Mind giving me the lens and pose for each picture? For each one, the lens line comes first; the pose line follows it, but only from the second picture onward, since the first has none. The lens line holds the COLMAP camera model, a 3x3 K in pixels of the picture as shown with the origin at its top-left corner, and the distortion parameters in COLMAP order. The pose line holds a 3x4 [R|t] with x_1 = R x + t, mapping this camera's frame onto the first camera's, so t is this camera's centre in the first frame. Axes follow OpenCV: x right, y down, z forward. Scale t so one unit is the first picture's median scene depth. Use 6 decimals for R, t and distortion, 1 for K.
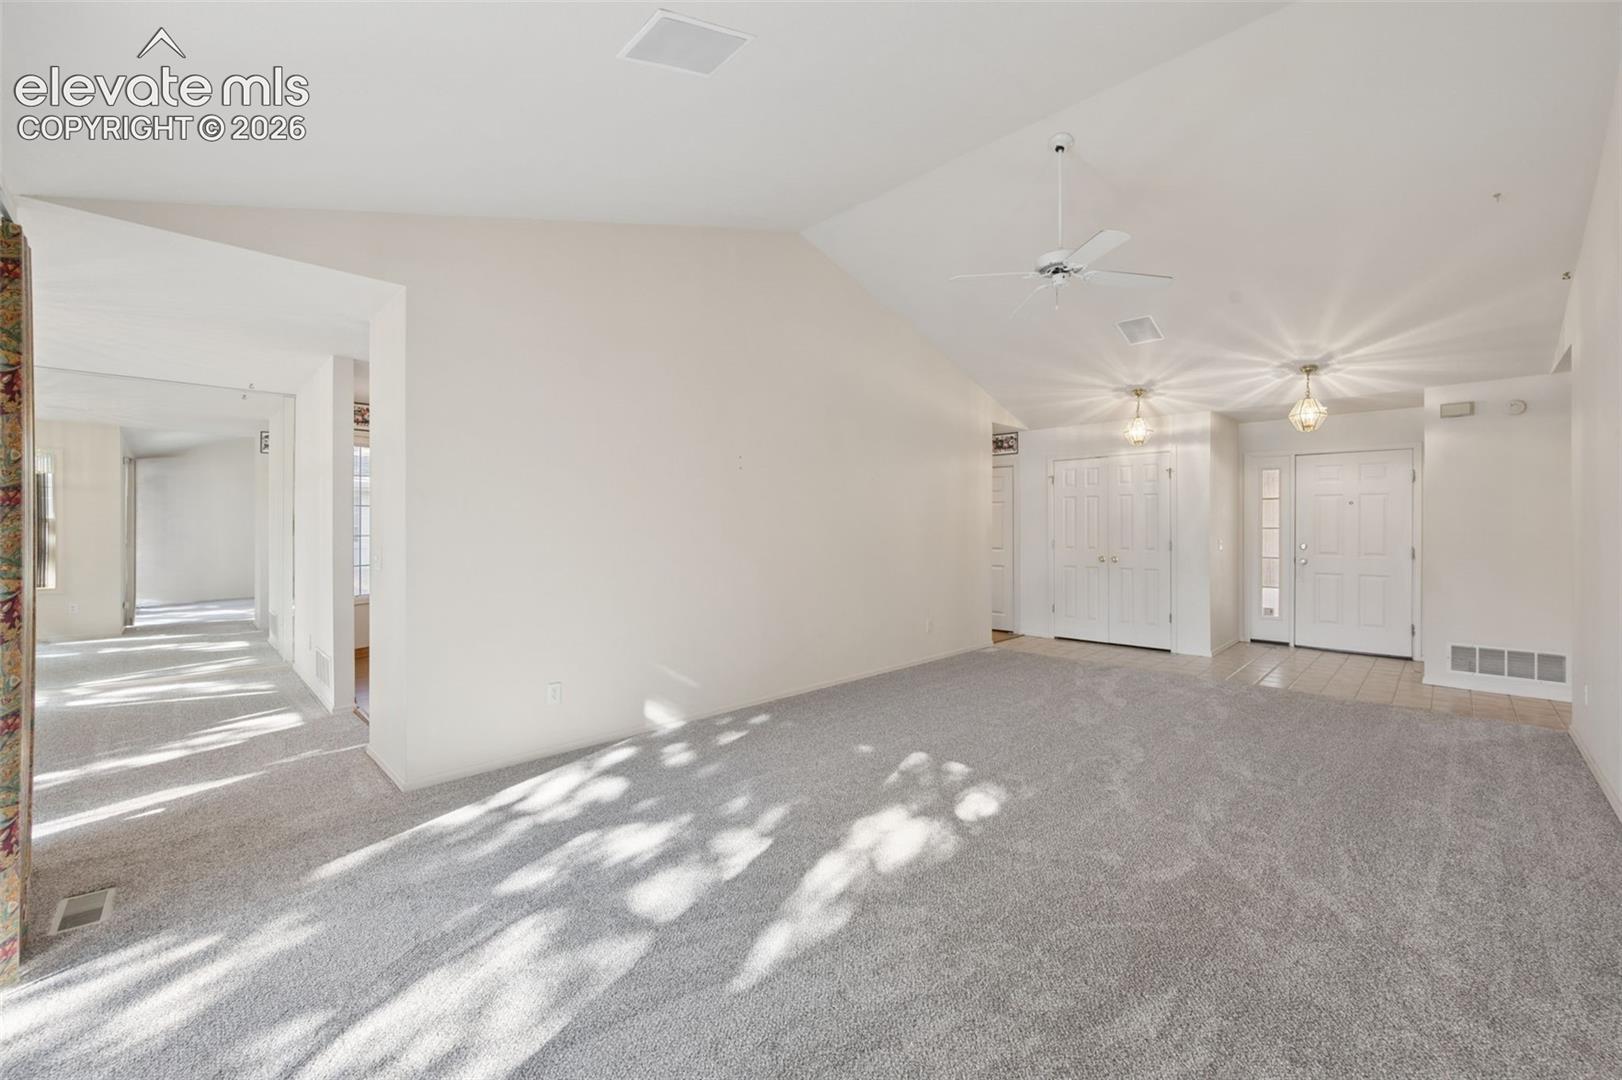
lens RADIAL K [[642.0, 0, 806.9], [0, 642.0, 535.0], [0, 0, 1]] dist [-0.001783, -0.000564]
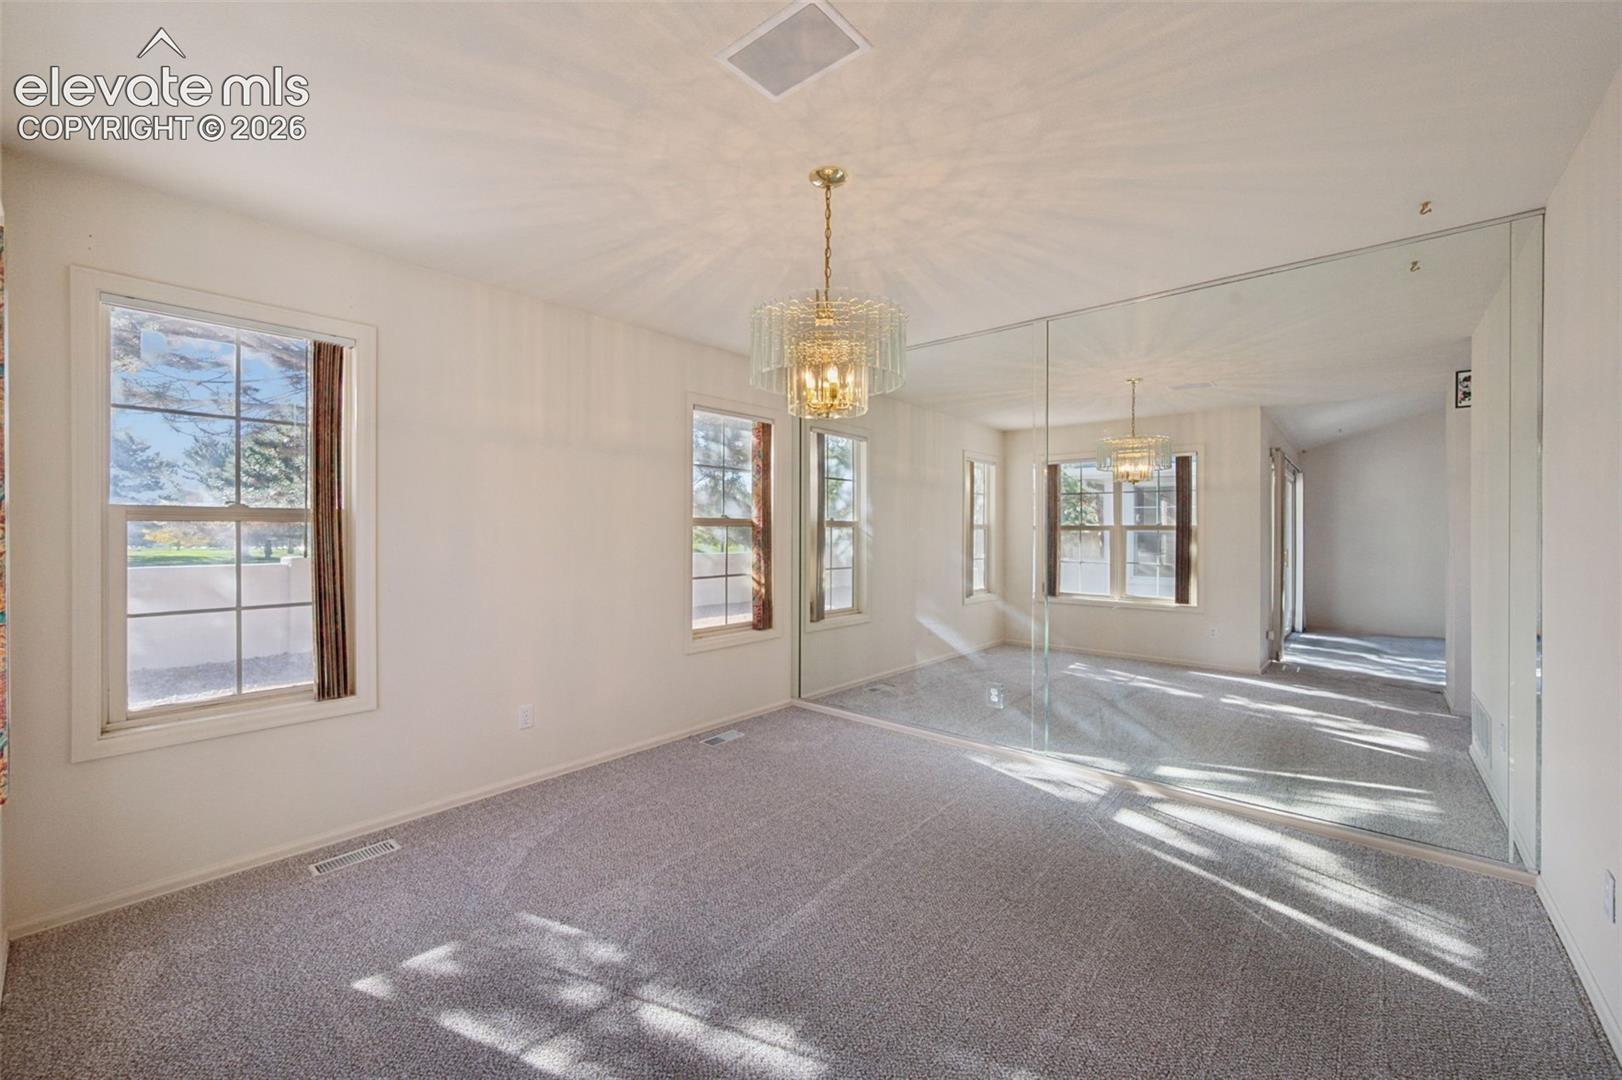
lens RADIAL K [[642.0, 0, 806.9], [0, 642.0, 535.0], [0, 0, 1]] dist [-0.001783, -0.000564]
pose [[0.068920, -0.006920, -0.997598, -0.319146], [-0.009972, 0.999921, -0.007625, -0.001419], [0.997572, 0.010473, 0.068845, 0.380144]]
